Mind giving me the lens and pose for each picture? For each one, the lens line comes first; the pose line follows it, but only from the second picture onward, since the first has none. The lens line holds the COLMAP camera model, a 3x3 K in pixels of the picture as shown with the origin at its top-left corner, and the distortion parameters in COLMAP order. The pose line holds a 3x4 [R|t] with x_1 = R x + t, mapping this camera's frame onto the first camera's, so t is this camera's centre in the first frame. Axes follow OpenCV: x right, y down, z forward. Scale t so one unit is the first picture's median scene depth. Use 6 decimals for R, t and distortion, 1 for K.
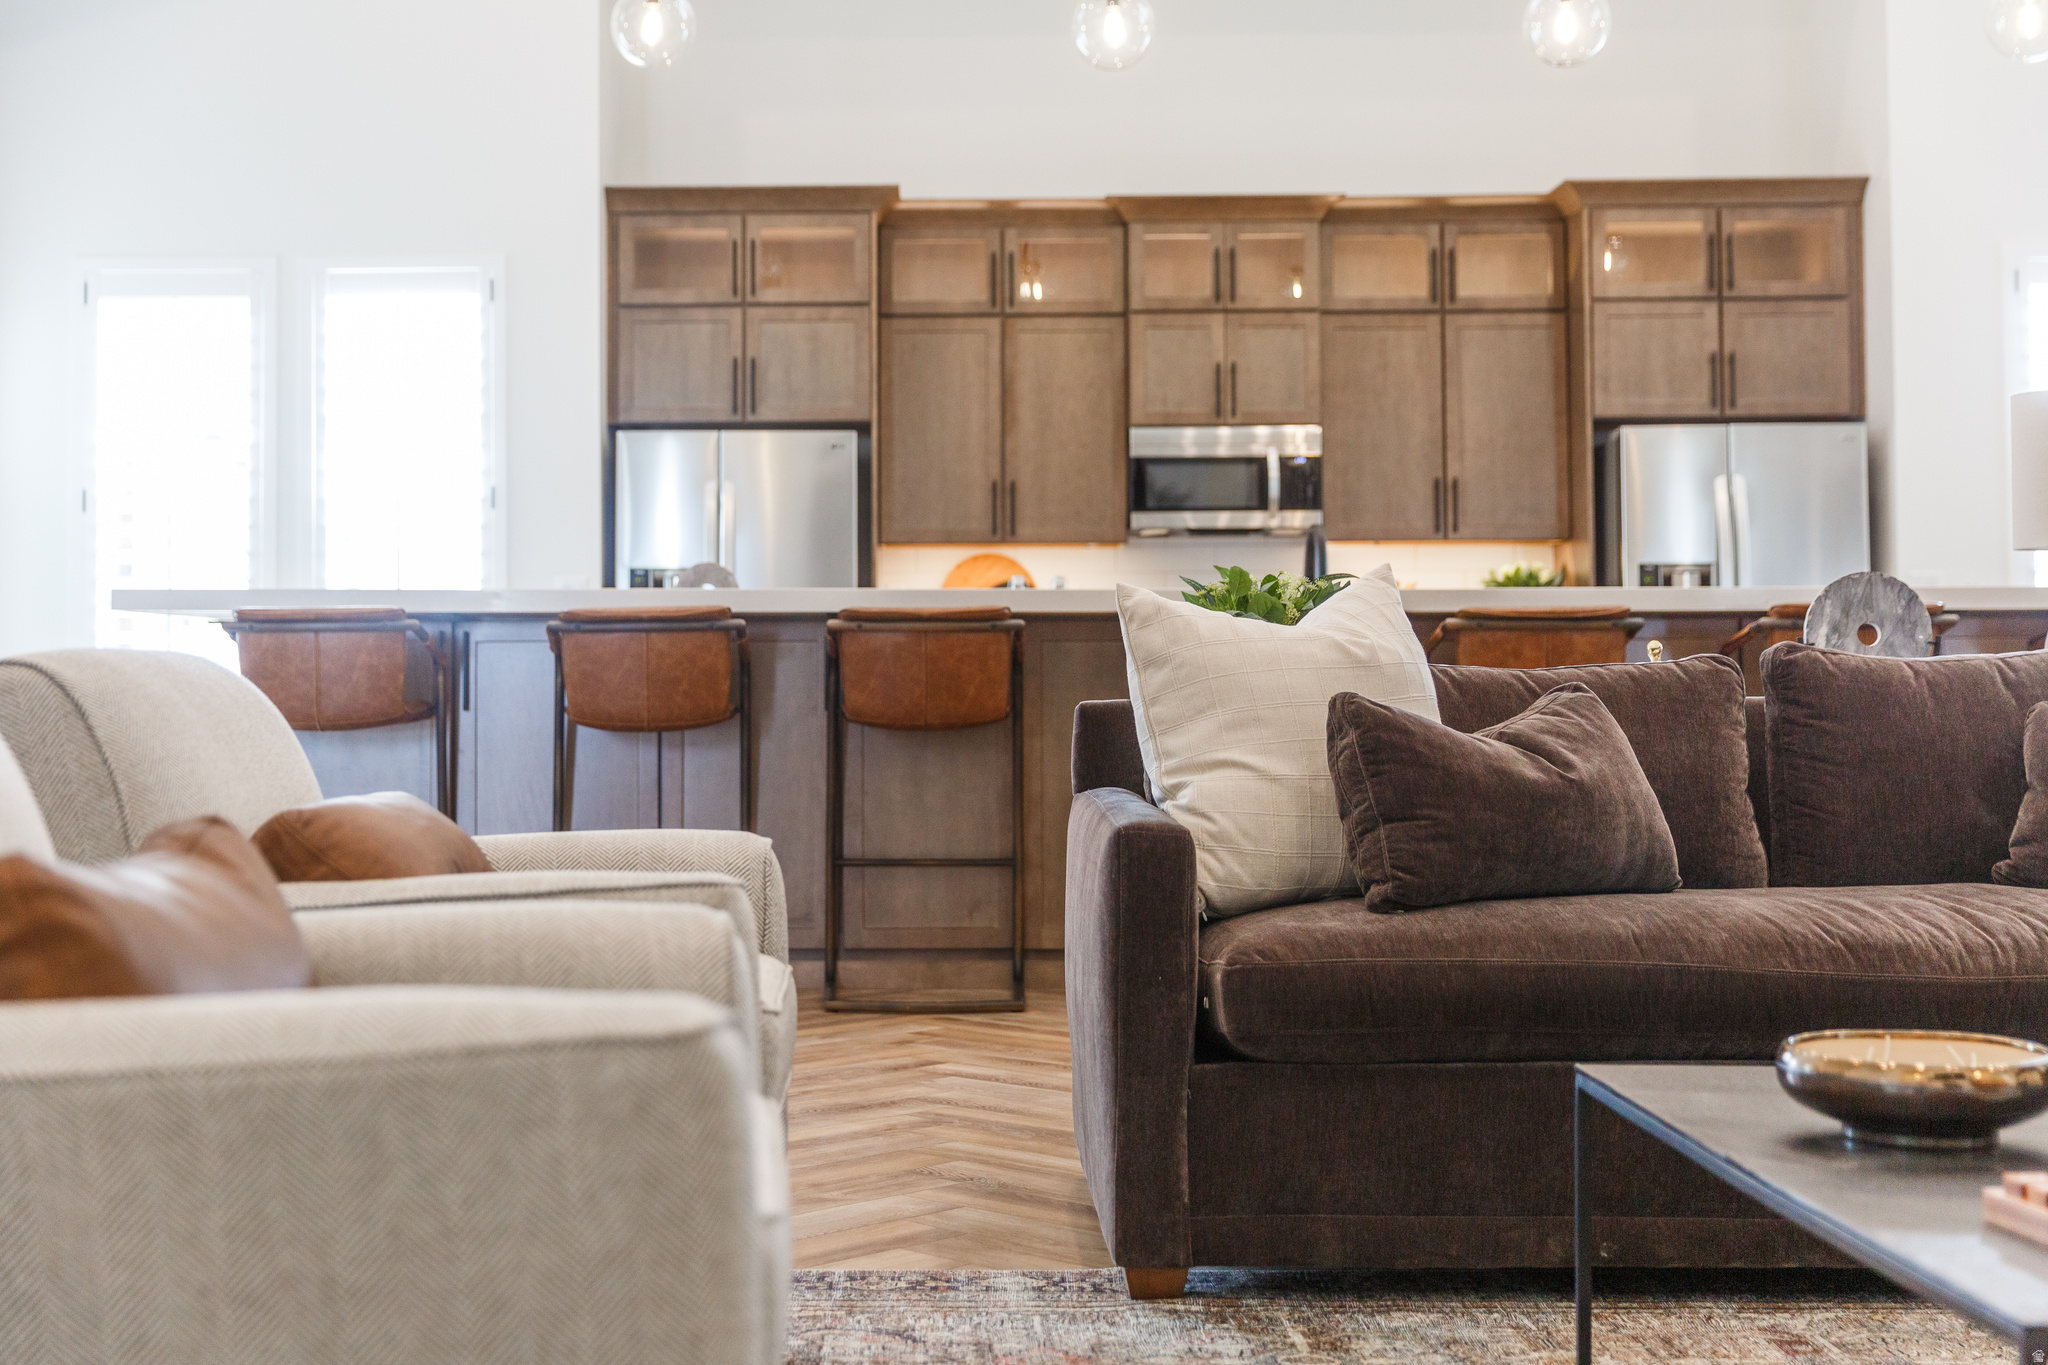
lens RADIAL K [[2695.9, 0, 959.6], [0, 2695.9, 577.1], [0, 0, 1]] dist [0.029311, 0.000000]
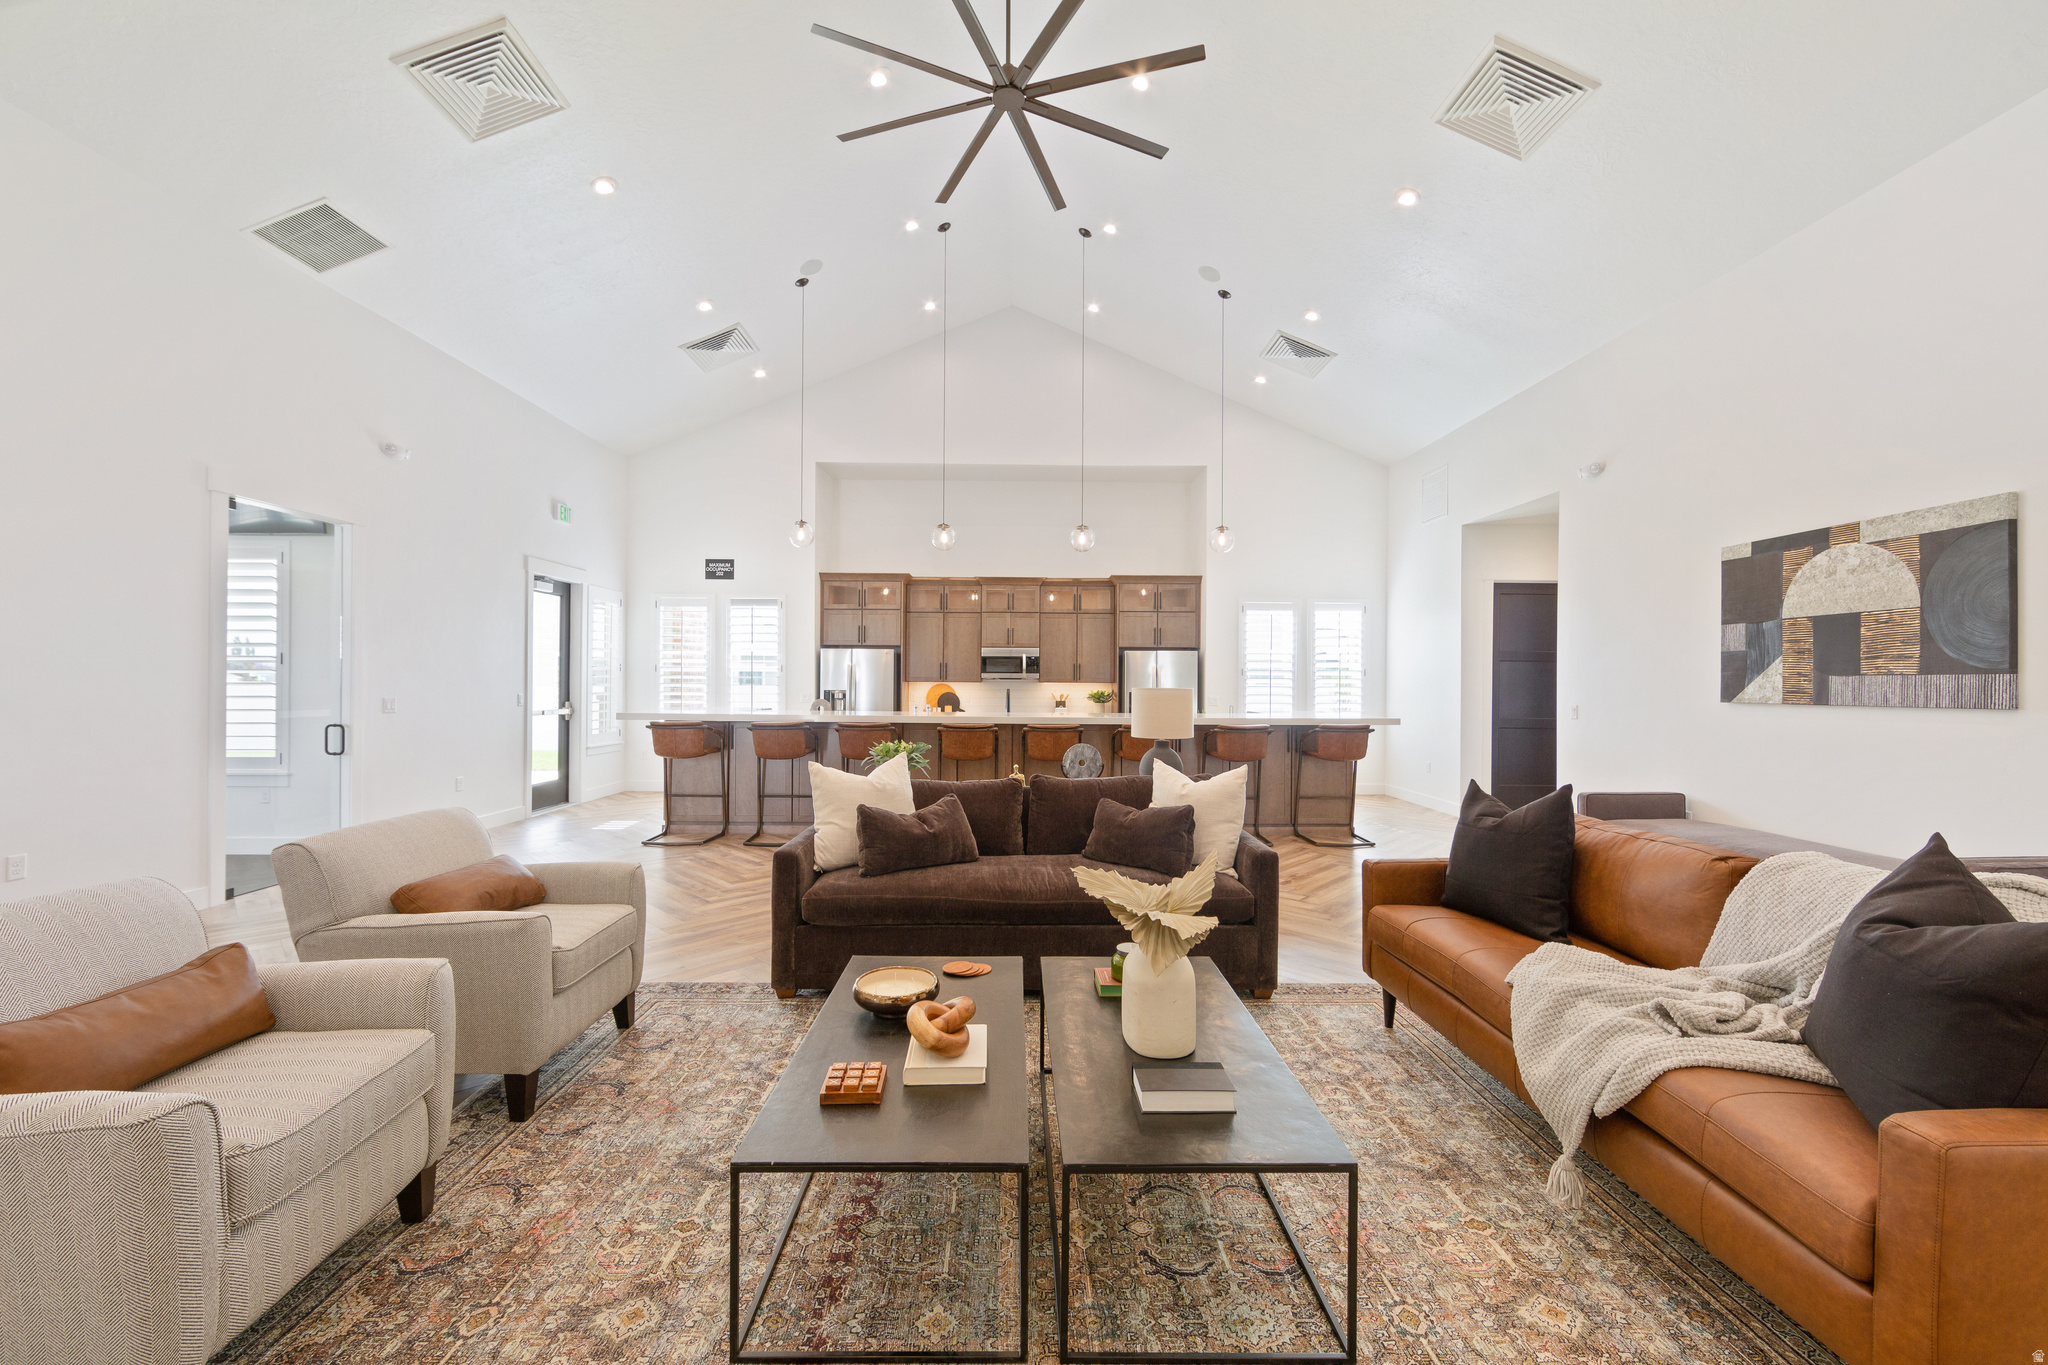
lens RADIAL K [[802.2, 0, 1028.6], [0, 802.2, 676.2], [0, 0, 1]] dist [0.000444, -0.000492]
pose [[0.999573, 0.010854, 0.027113, 0.095709], [-0.011335, 0.999780, 0.017628, -0.038703], [-0.026915, -0.017928, 0.999477, 0.017106]]
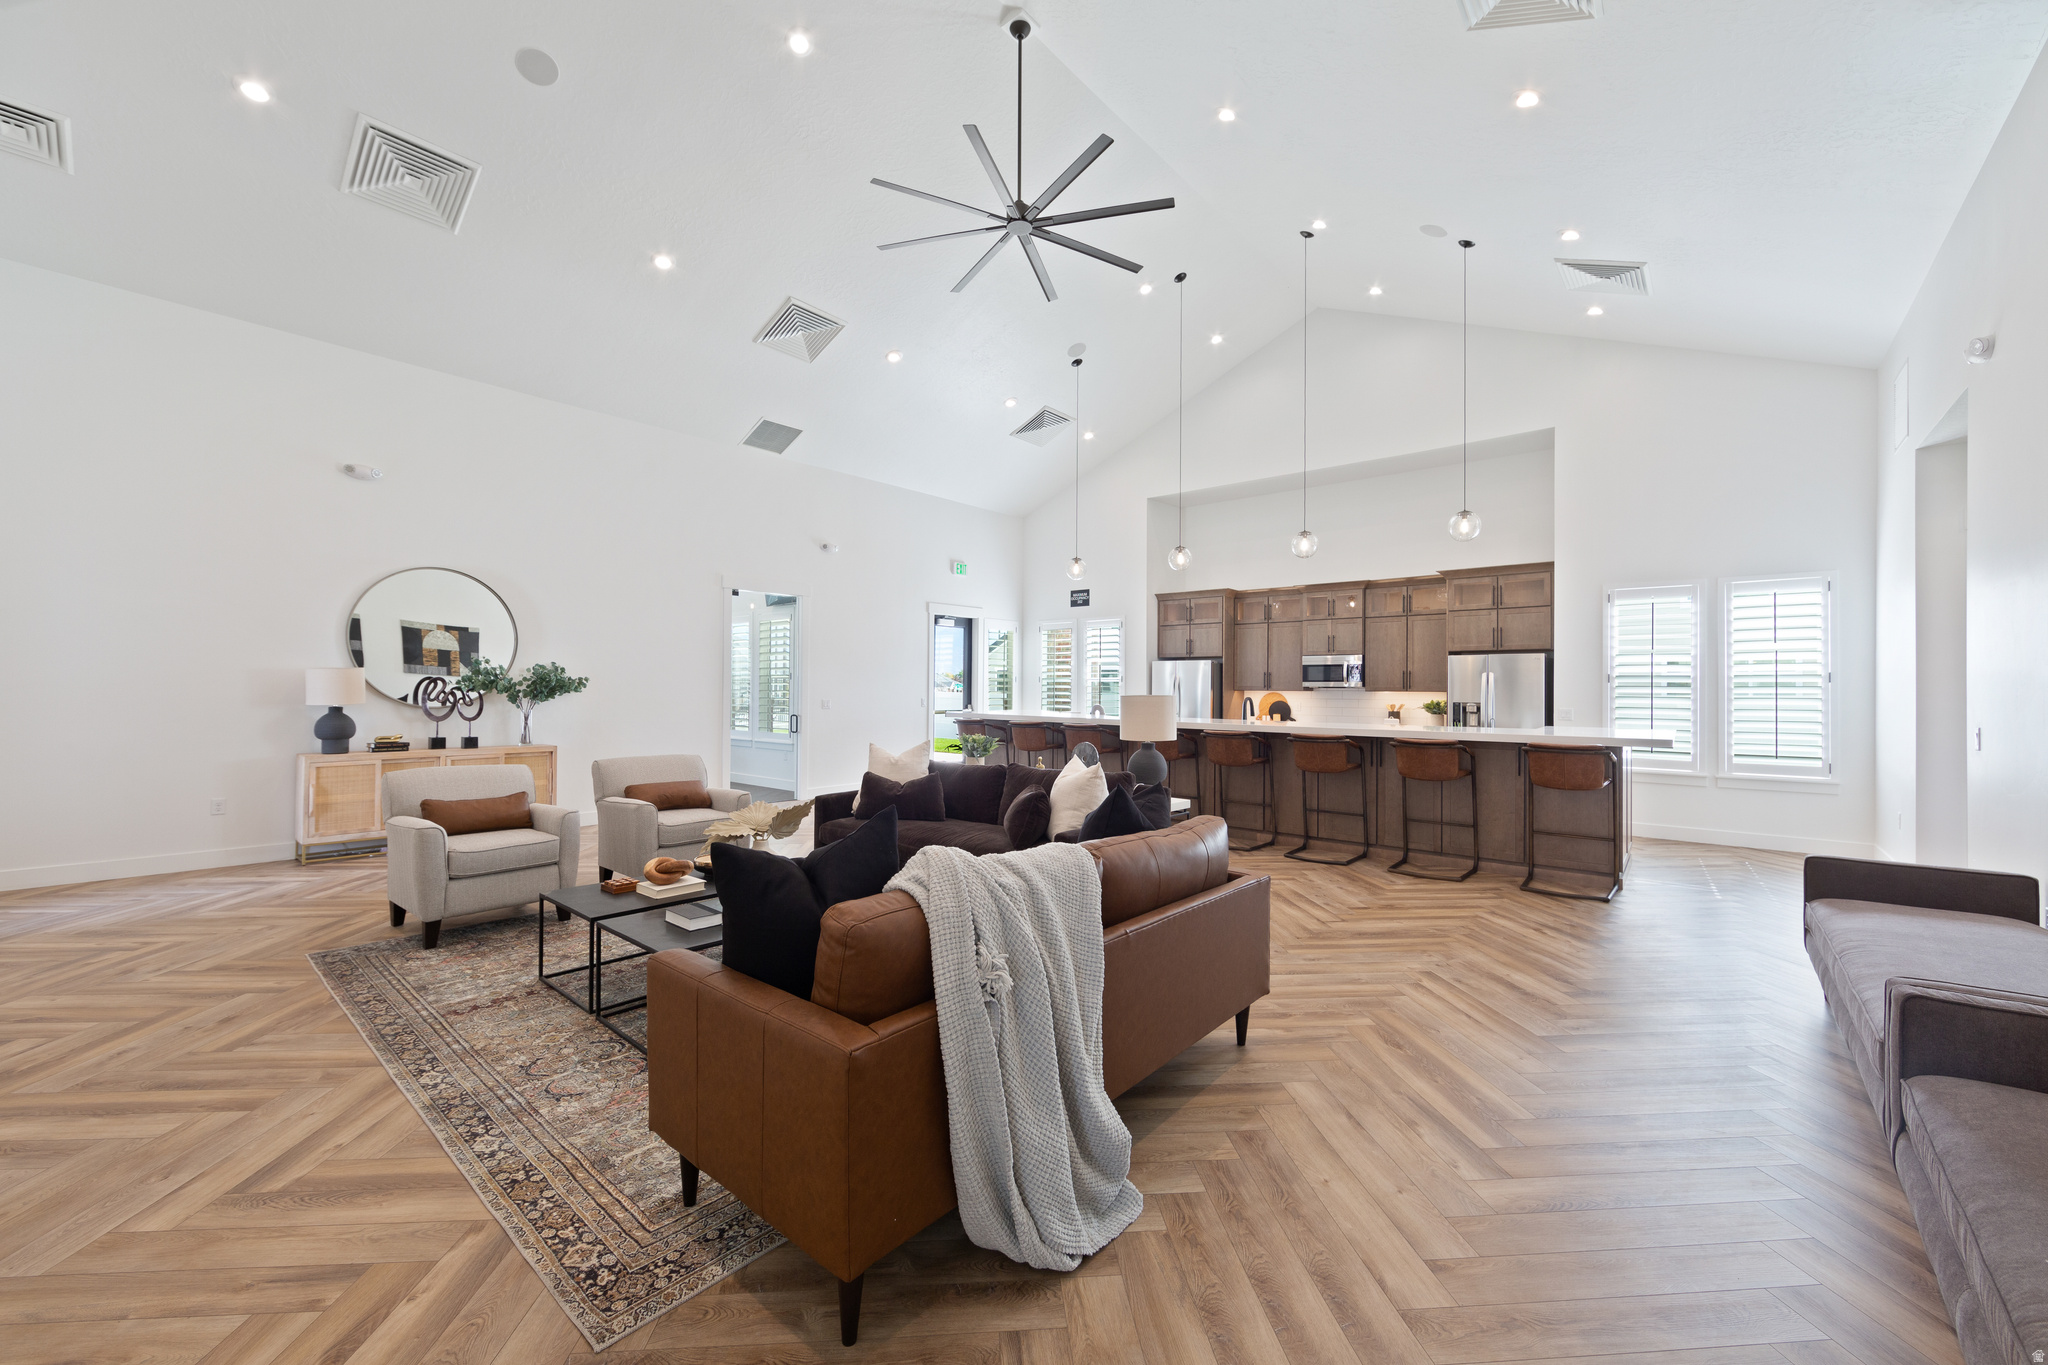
lens RADIAL K [[802.2, 0, 1026.6], [0, 802.2, 679.0], [0, 0, 1]] dist [0.000444, -0.000492]
pose [[0.765156, 0.003125, -0.643838, 0.440186], [0.005746, 0.999915, 0.011681, -0.041364], [0.643820, -0.012638, 0.765073, 0.037180]]
